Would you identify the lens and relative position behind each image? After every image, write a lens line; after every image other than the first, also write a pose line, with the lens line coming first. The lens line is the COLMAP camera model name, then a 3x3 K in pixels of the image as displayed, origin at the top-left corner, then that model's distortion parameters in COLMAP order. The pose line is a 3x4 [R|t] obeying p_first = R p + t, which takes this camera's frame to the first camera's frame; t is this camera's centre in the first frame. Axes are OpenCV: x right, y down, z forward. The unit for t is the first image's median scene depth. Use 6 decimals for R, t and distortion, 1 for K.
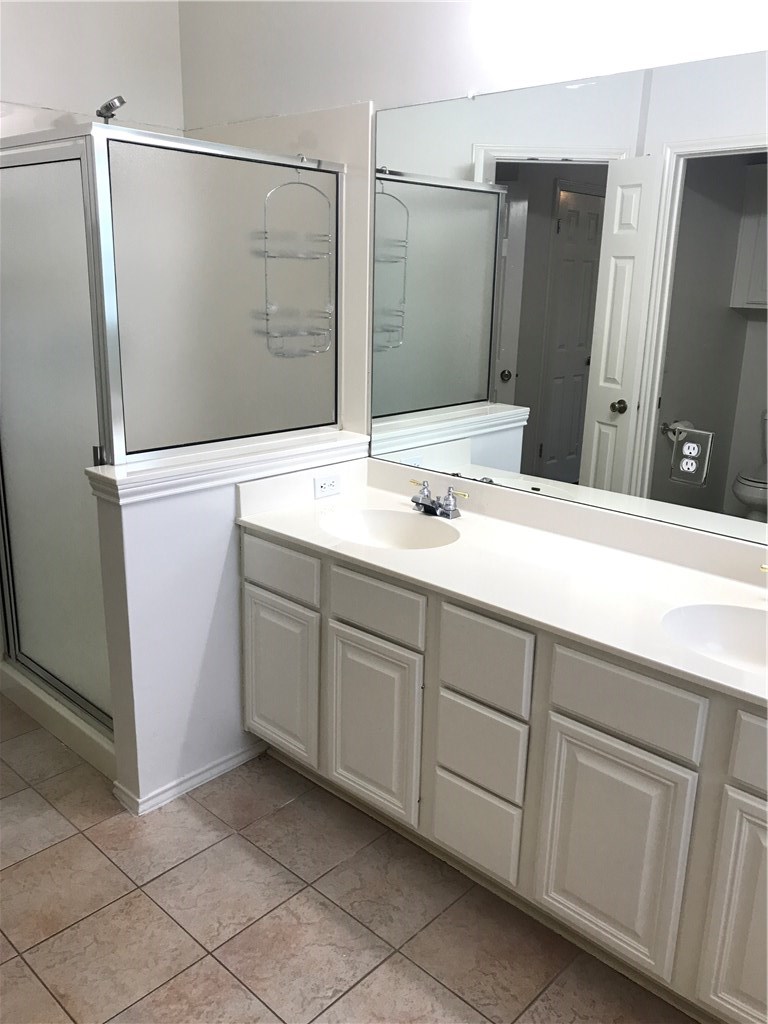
lens RADIAL K [[834.2, 0, 384.0], [0, 834.2, 512.0], [0, 0, 1]] dist [0.024478, -0.022381]
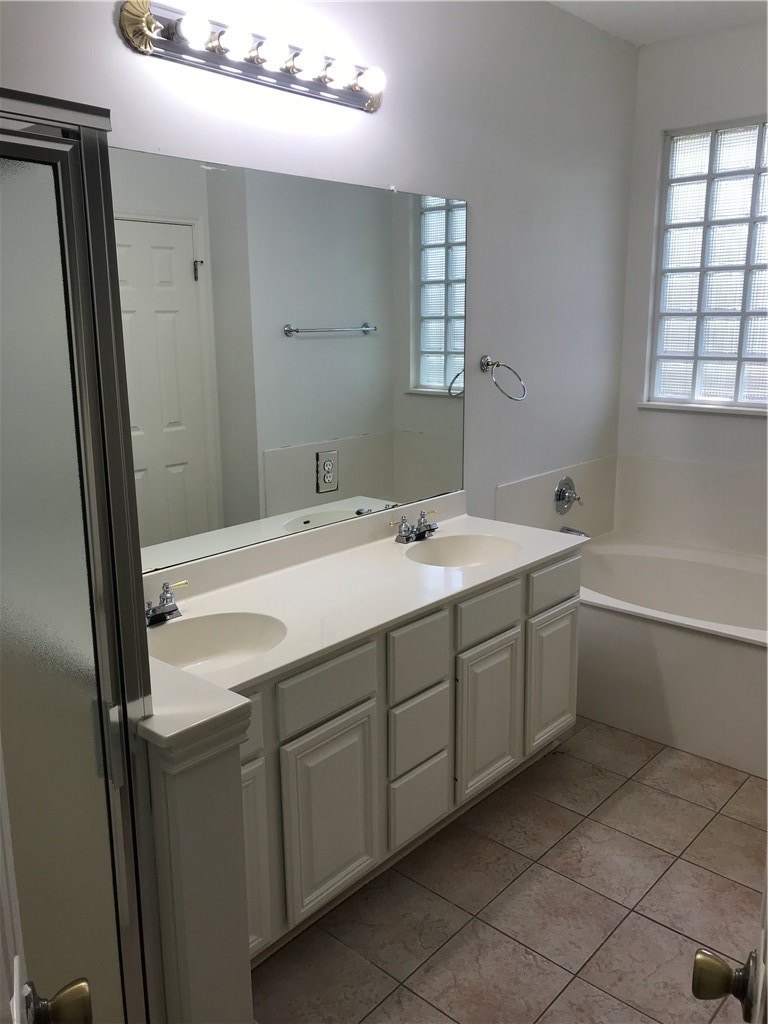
lens RADIAL K [[834.2, 0, 384.0], [0, 834.2, 512.0], [0, 0, 1]] dist [0.024478, -0.022381]
pose [[-0.039043, -0.244465, 0.968872, -0.943769], [0.284636, 0.926720, 0.245300, -0.309400], [-0.957840, 0.285353, 0.033402, 0.898245]]
